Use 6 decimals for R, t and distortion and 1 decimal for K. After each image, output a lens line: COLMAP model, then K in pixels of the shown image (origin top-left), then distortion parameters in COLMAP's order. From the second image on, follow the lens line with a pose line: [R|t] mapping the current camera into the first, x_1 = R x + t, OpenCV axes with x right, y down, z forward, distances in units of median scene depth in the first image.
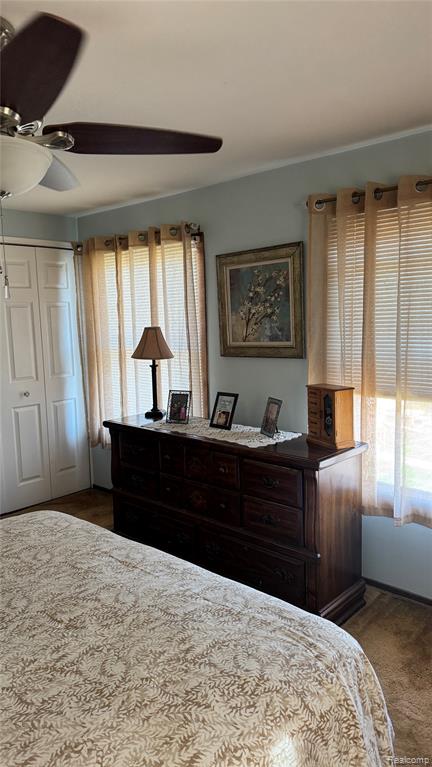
lens RADIAL K [[537.8, 0, 216.0], [0, 537.8, 383.5], [0, 0, 1]] dist [0.001671, -0.025517]
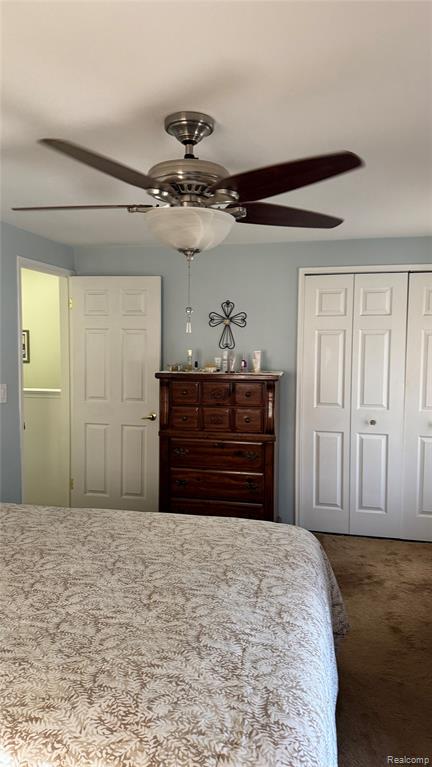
lens RADIAL K [[537.8, 0, 216.0], [0, 537.8, 383.5], [0, 0, 1]] dist [0.001671, -0.025517]
pose [[0.529535, 0.103553, -0.841944, 0.831525], [-0.139388, 0.989652, 0.034053, -0.108125], [0.836758, 0.099325, 0.538489, 0.463960]]
